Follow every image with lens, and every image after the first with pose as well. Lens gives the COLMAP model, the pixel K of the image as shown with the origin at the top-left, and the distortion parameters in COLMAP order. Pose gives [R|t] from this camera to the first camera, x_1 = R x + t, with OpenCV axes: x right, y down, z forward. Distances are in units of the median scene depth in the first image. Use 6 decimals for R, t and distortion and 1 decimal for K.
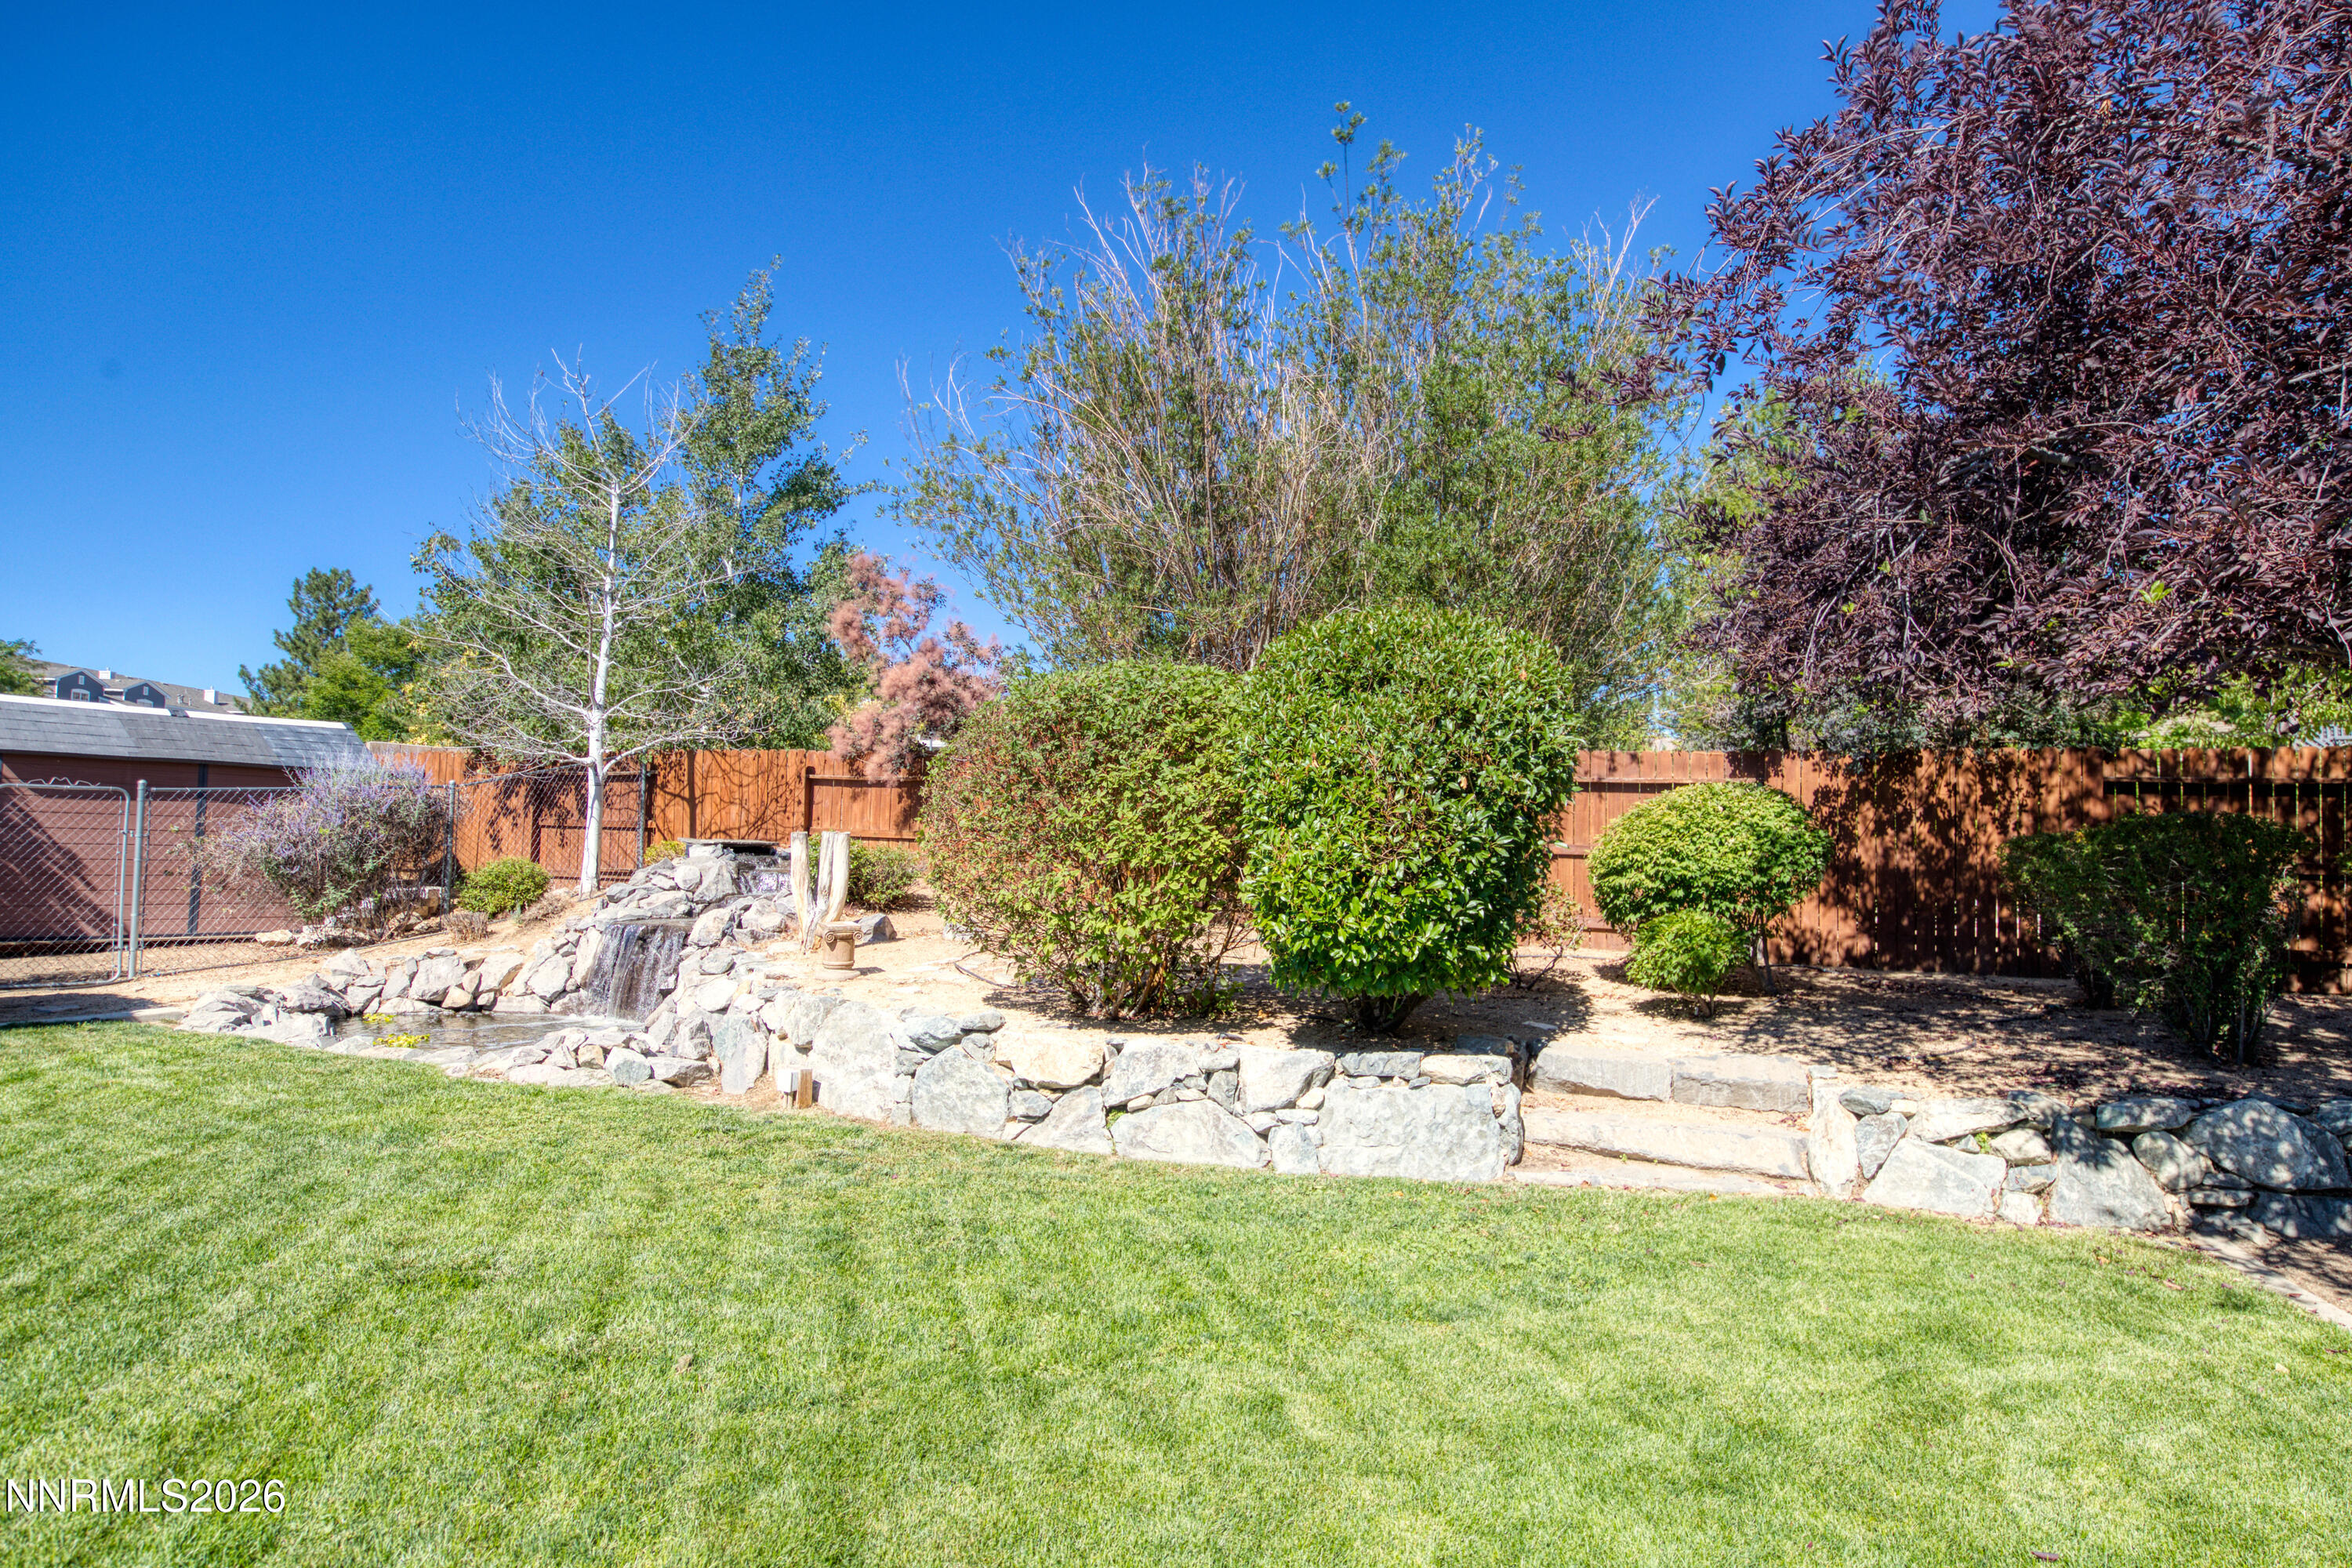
lens RADIAL K [[1268.5, 0, 1174.4], [0, 1268.5, 795.3], [0, 0, 1]] dist [0.001473, -0.000689]
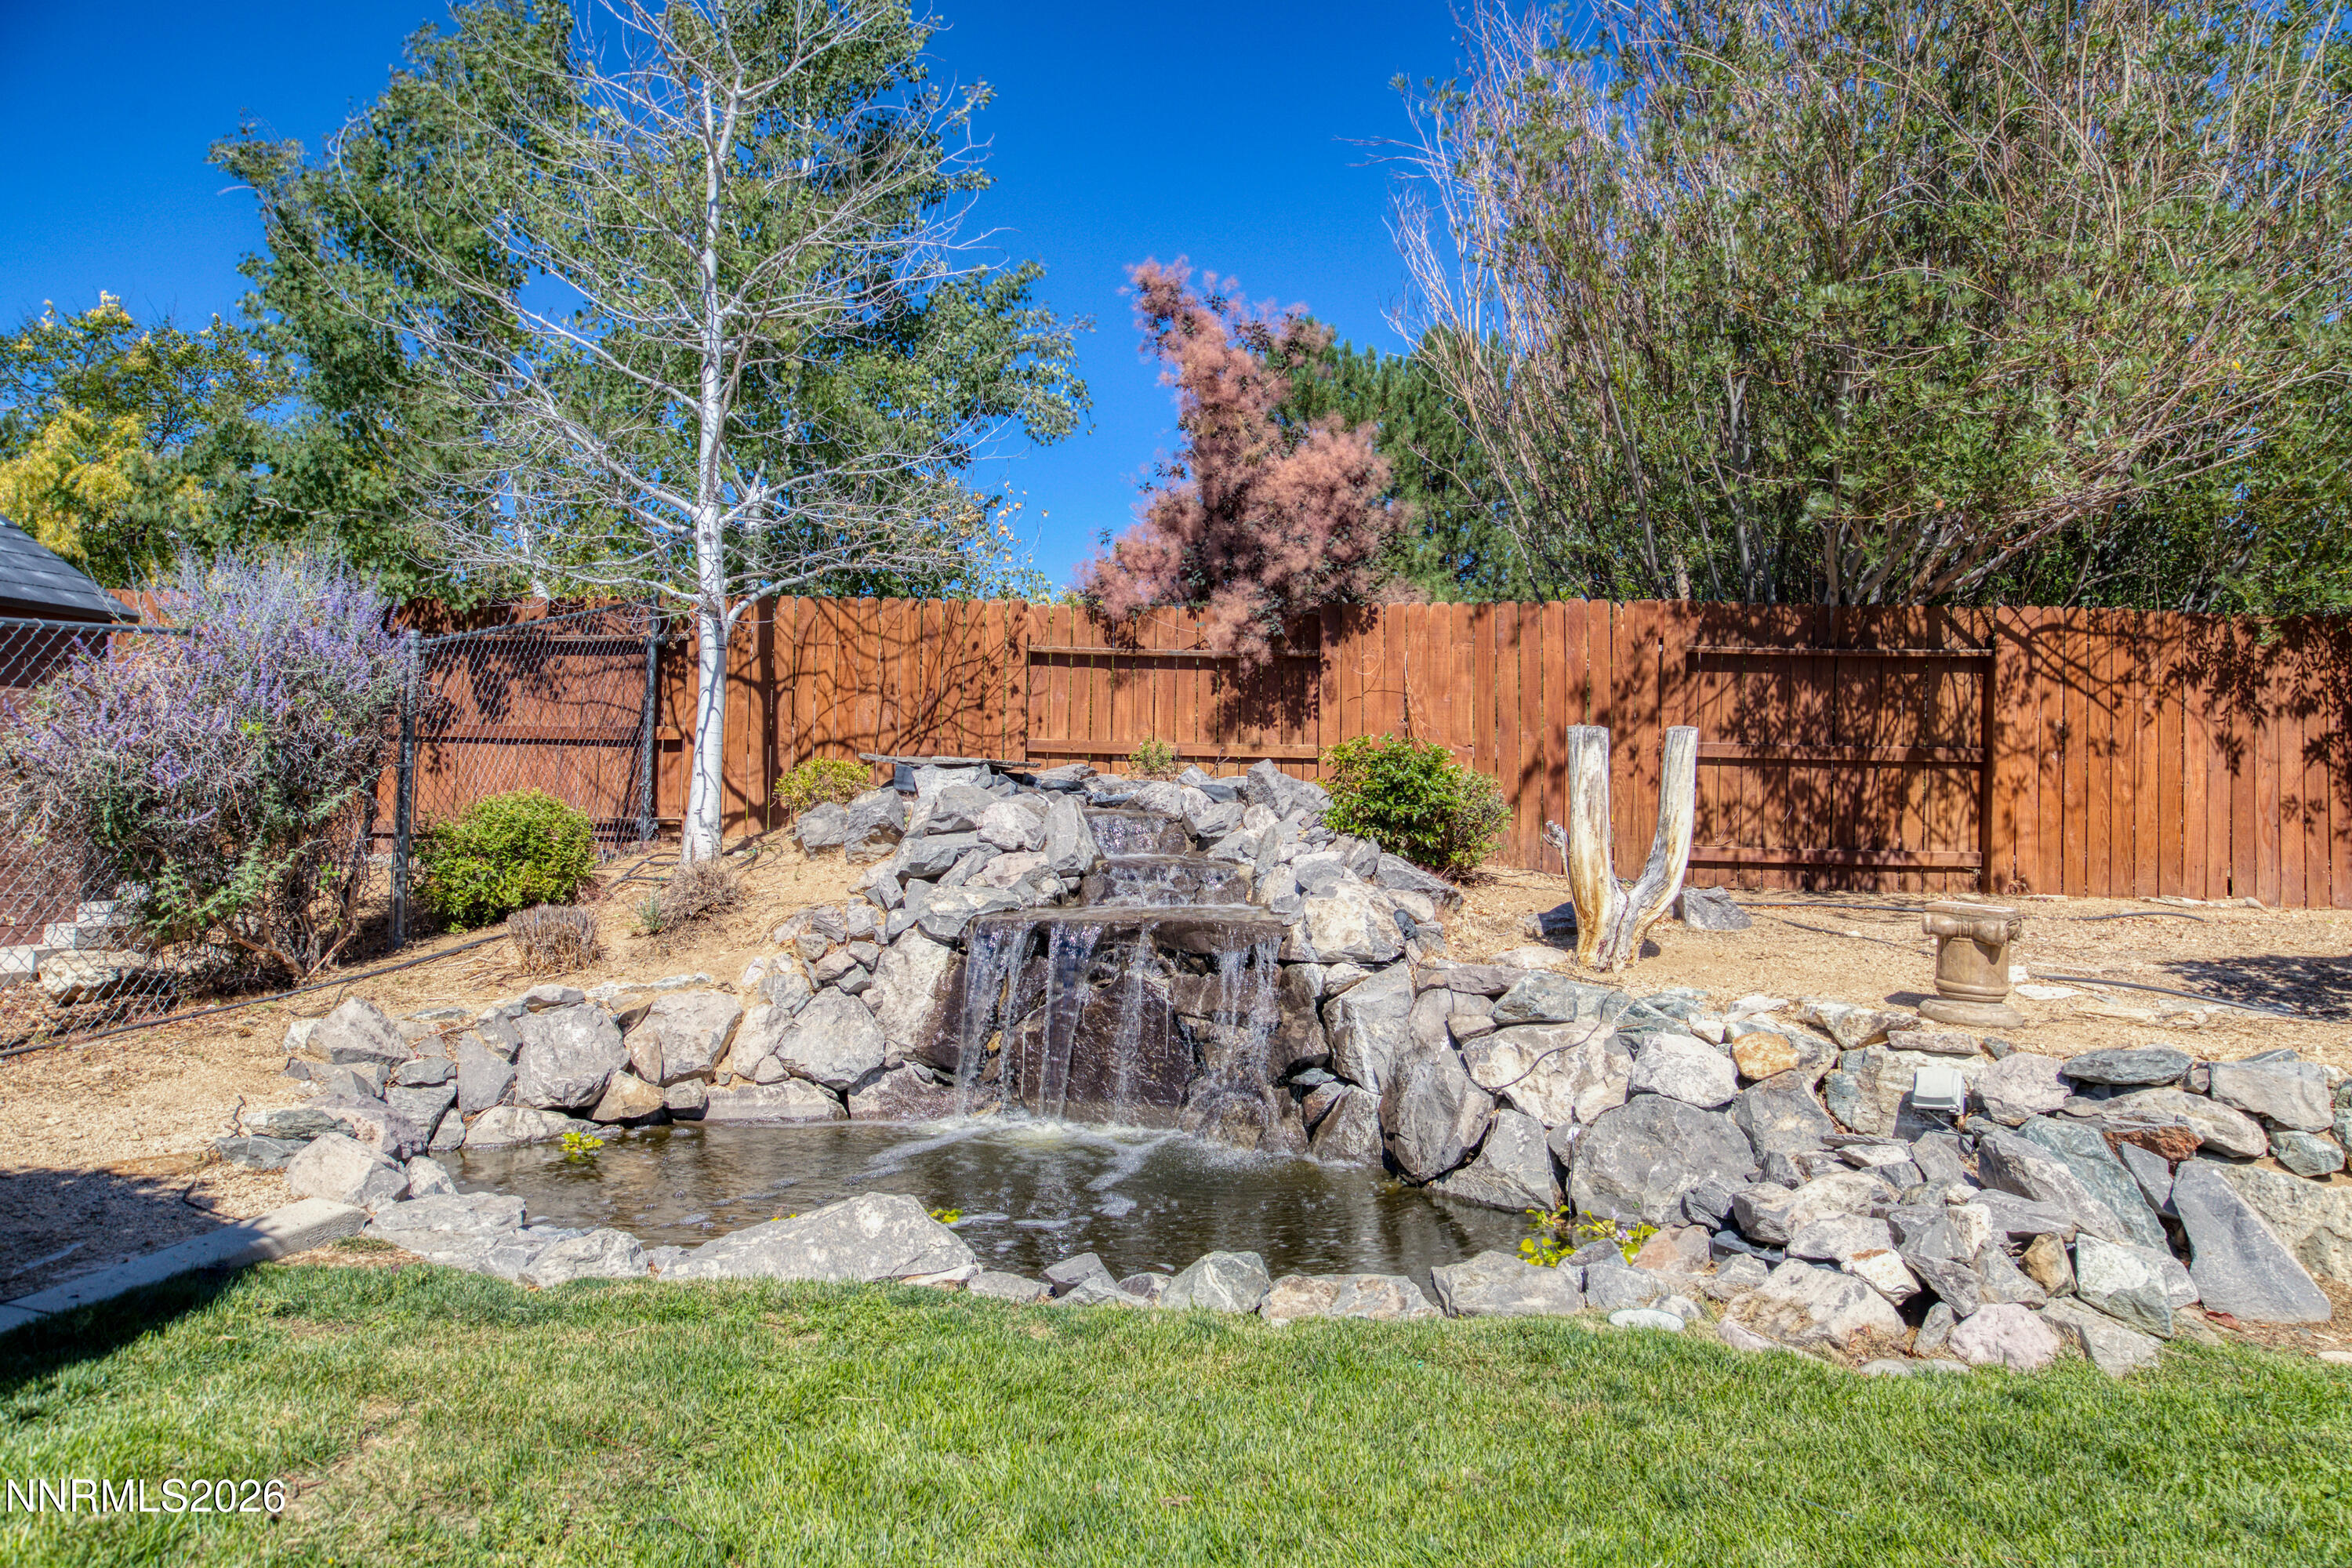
lens RADIAL K [[1440.7, 0, 1176.0], [0, 1440.7, 784.0], [0, 0, 1]] dist [-0.002477, -0.000652]
pose [[0.945627, 0.002565, 0.325242, -0.842761], [-0.017333, 0.998945, 0.042517, 0.034963], [-0.324790, -0.045843, 0.944674, 0.701411]]
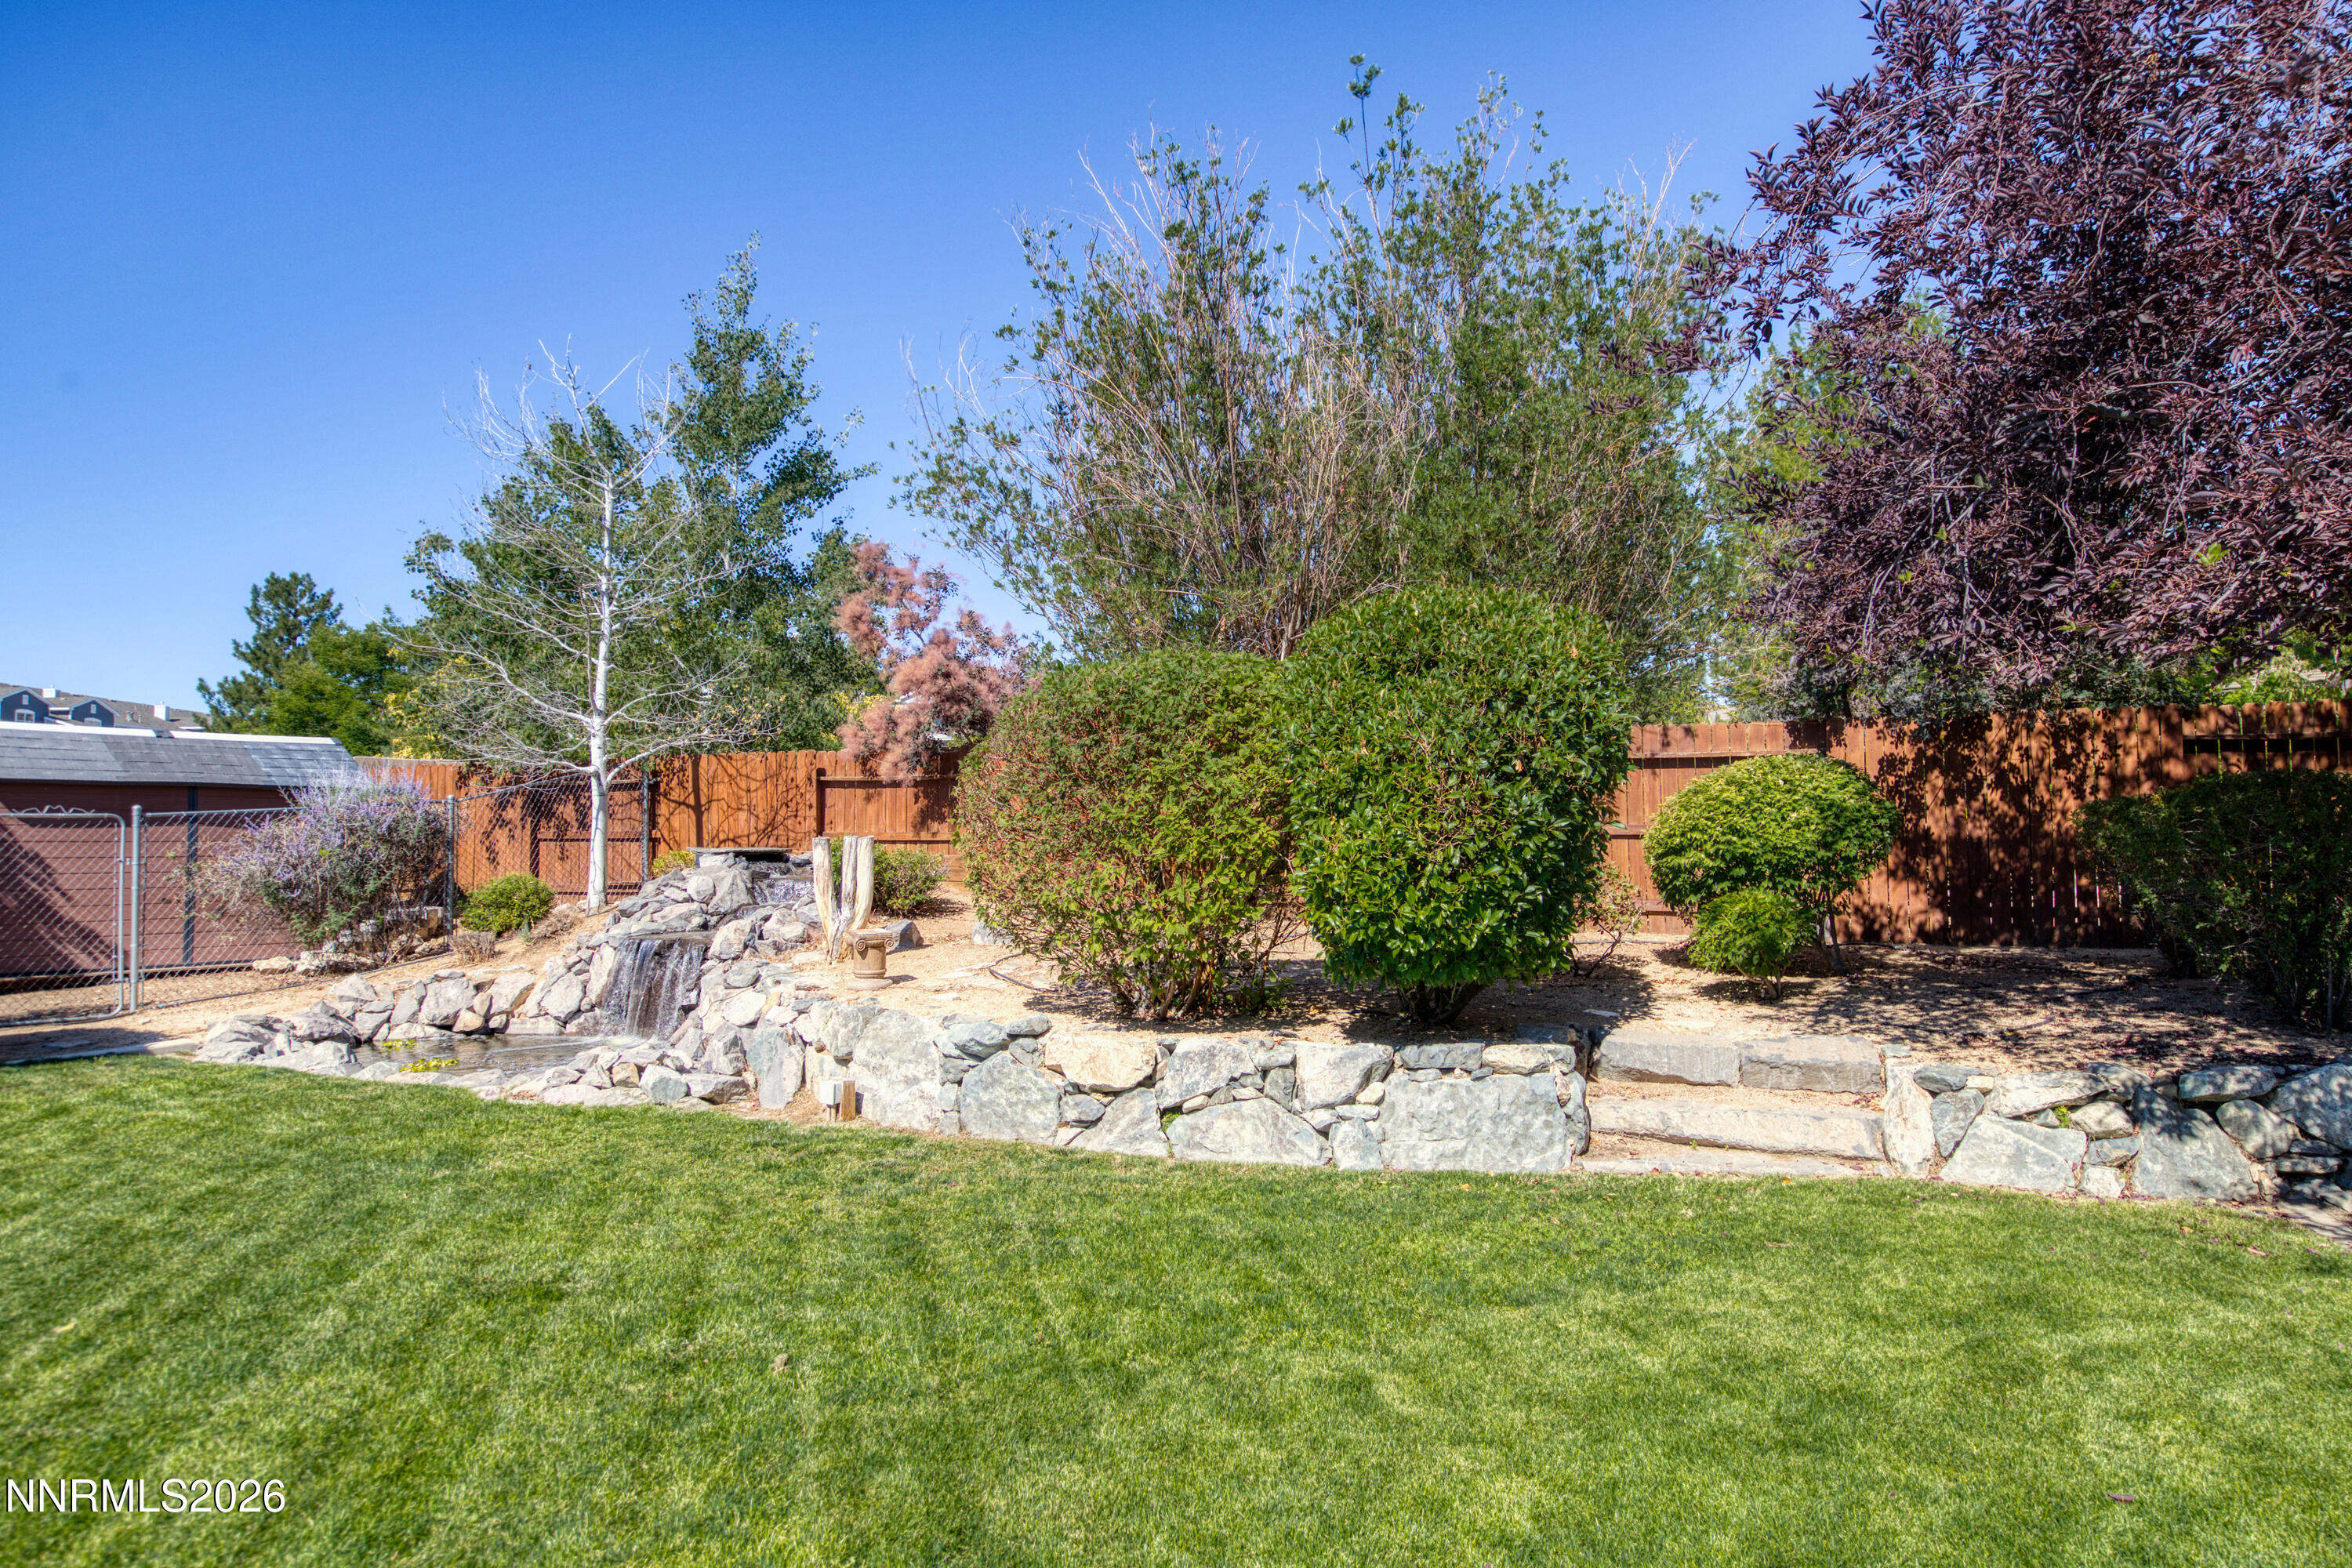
lens RADIAL K [[1373.3, 0, 1176.0], [0, 1373.3, 784.0], [0, 0, 1]] dist [0.001563, 0.000759]
pose [[0.999440, -0.032473, -0.008043, -0.024178], [0.032473, 0.999473, -0.000207, -0.003511], [0.008045, -0.000054, 0.999968, -0.054622]]
